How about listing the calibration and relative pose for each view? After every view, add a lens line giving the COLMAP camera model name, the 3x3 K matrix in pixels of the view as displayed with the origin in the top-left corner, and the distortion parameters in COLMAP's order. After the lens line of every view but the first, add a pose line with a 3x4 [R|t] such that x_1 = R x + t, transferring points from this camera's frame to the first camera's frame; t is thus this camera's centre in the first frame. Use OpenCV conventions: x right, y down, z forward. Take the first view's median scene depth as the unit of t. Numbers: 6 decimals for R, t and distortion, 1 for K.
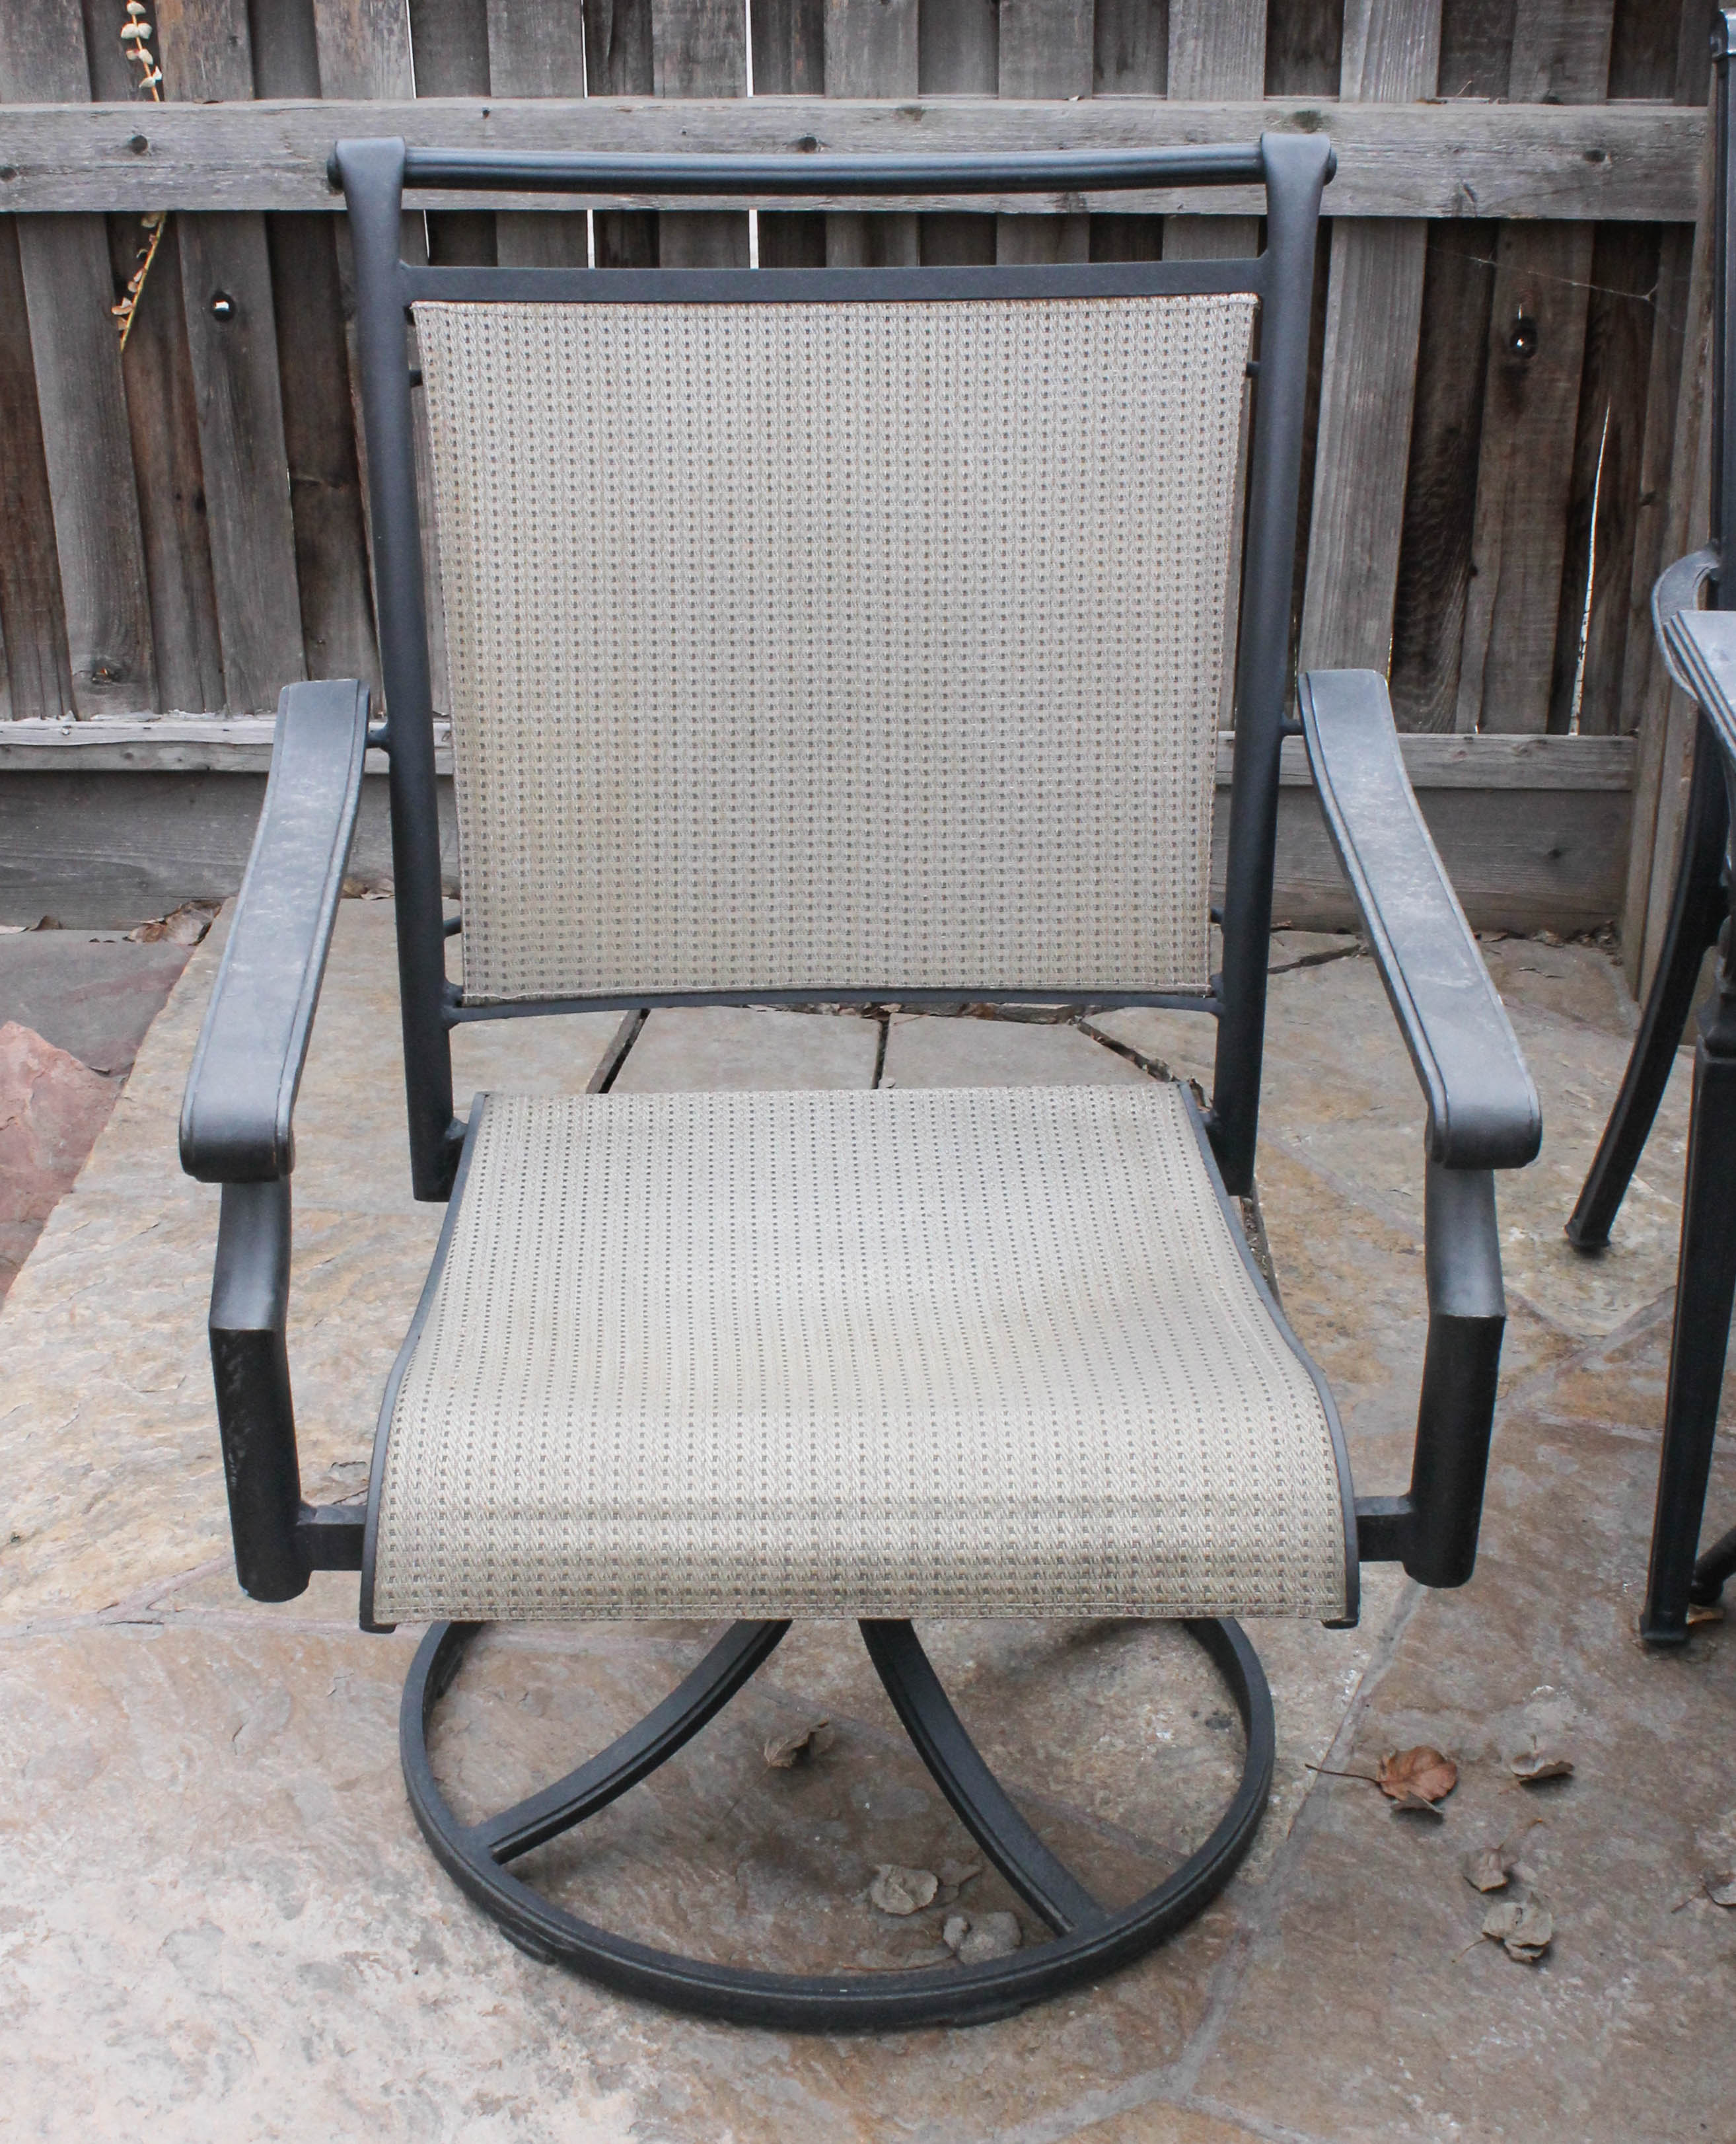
lens RADIAL K [[3345.7, 0, 868.0], [0, 3345.7, 1072.0], [0, 0, 1]] dist [-0.077154, 0.063461]
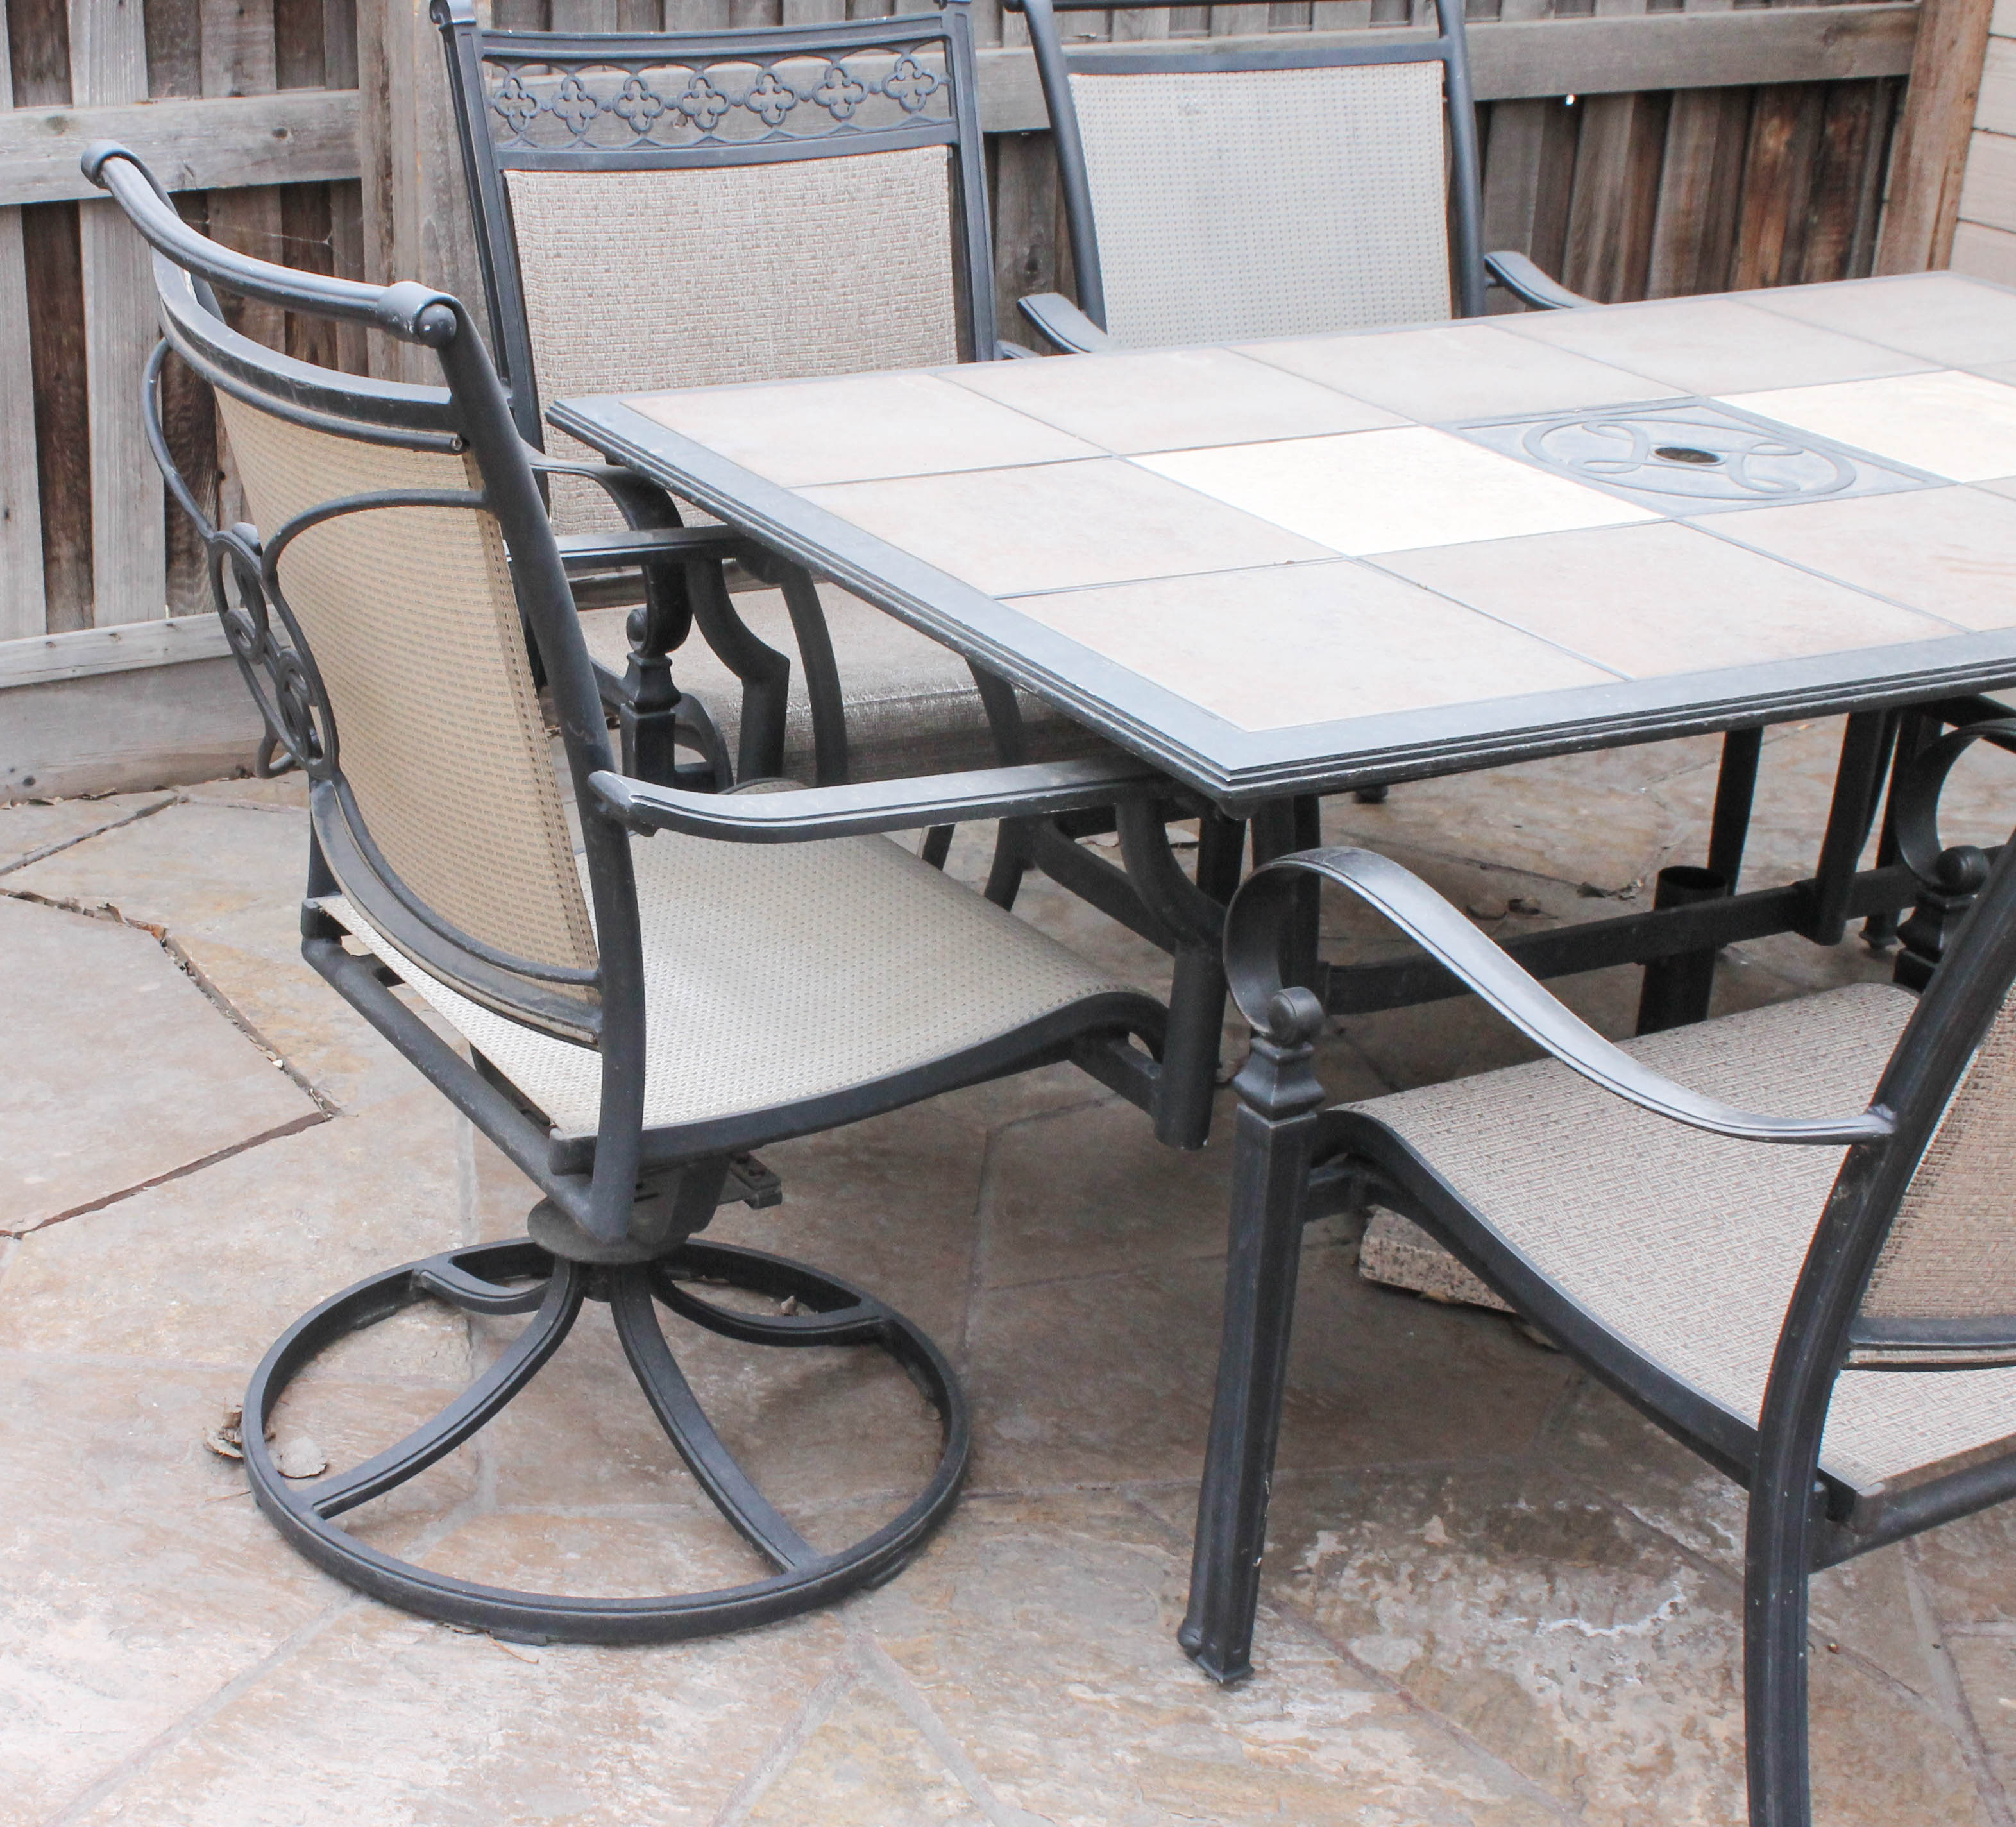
lens RADIAL K [[3332.0, 0, 698.1], [0, 3332.0, 962.4], [0, 0, 1]] dist [-0.102431, 0.217101]
pose [[0.873560, -0.178891, 0.452648, -0.272275], [0.211194, 0.977210, -0.021378, 0.096649], [-0.438508, 0.114271, 0.891433, -0.169870]]
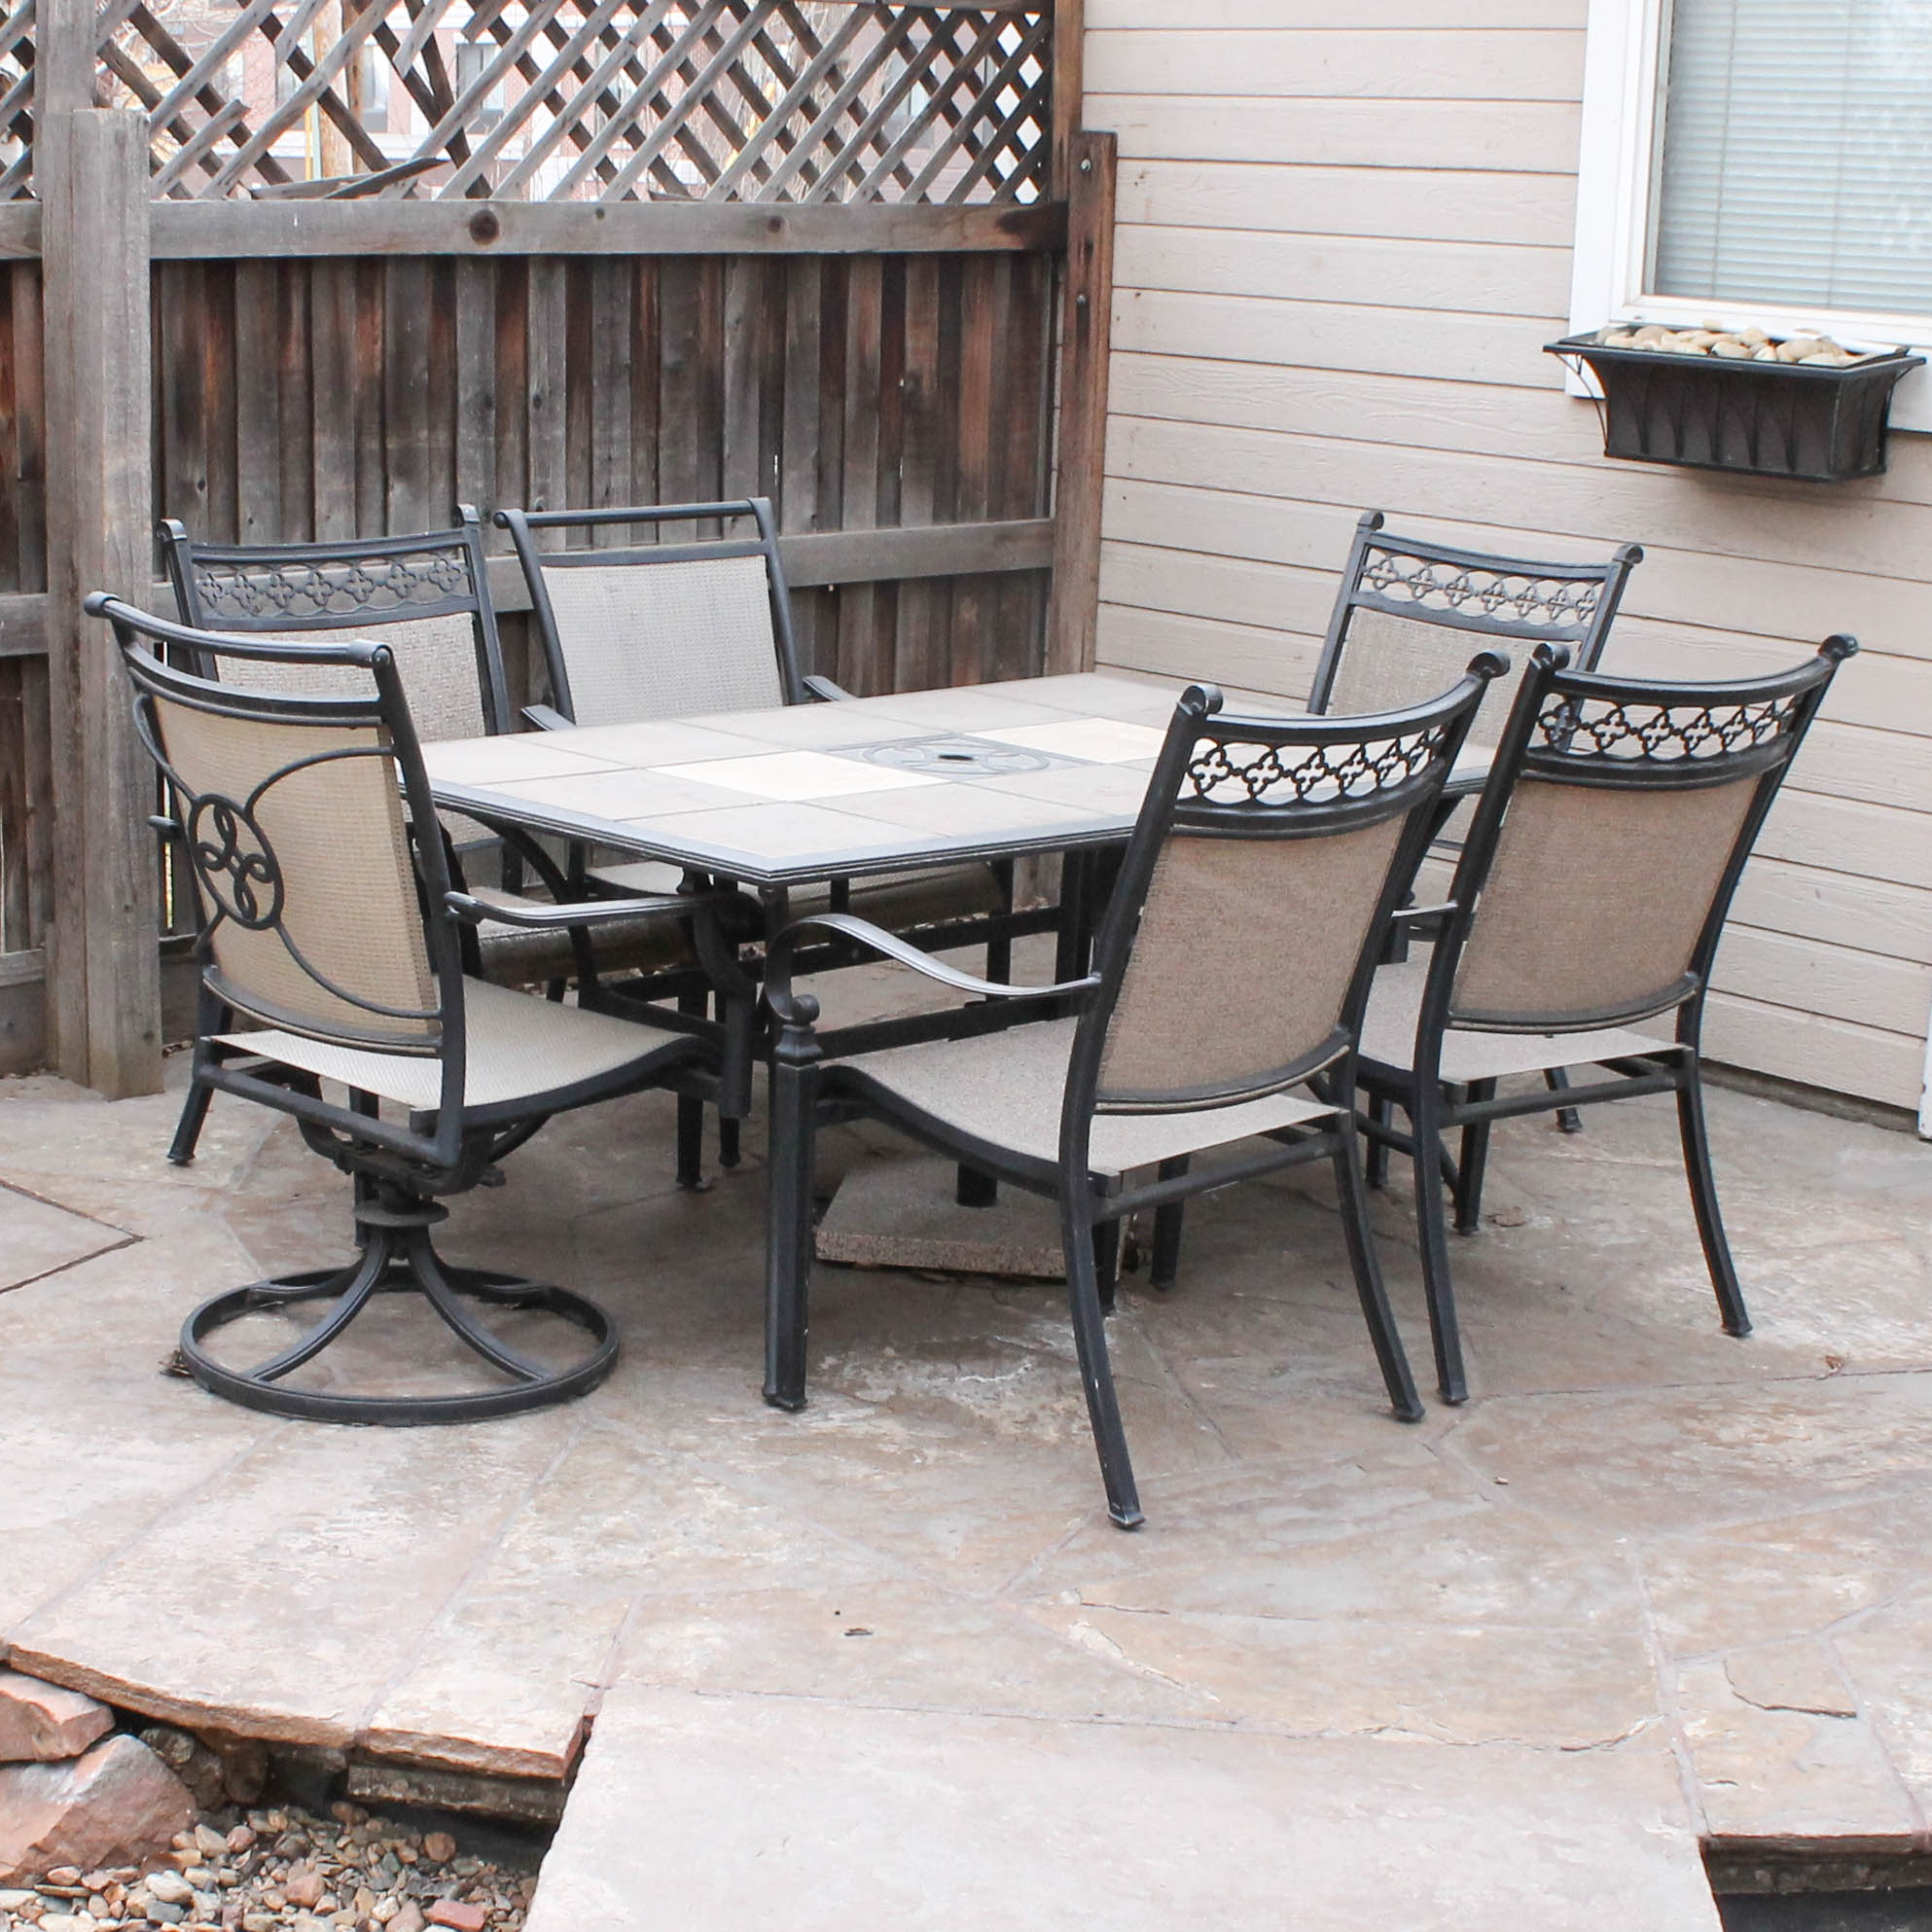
lens RADIAL K [[4240.9, 0, 966.0], [0, 4240.9, 966.0], [0, 0, 1]] dist [-0.006018, -0.321876]
pose [[0.673875, -0.127950, 0.727682, -1.188472], [0.315293, 0.940511, -0.126607, 0.383229], [-0.668193, 0.314751, 0.674129, -0.920013]]
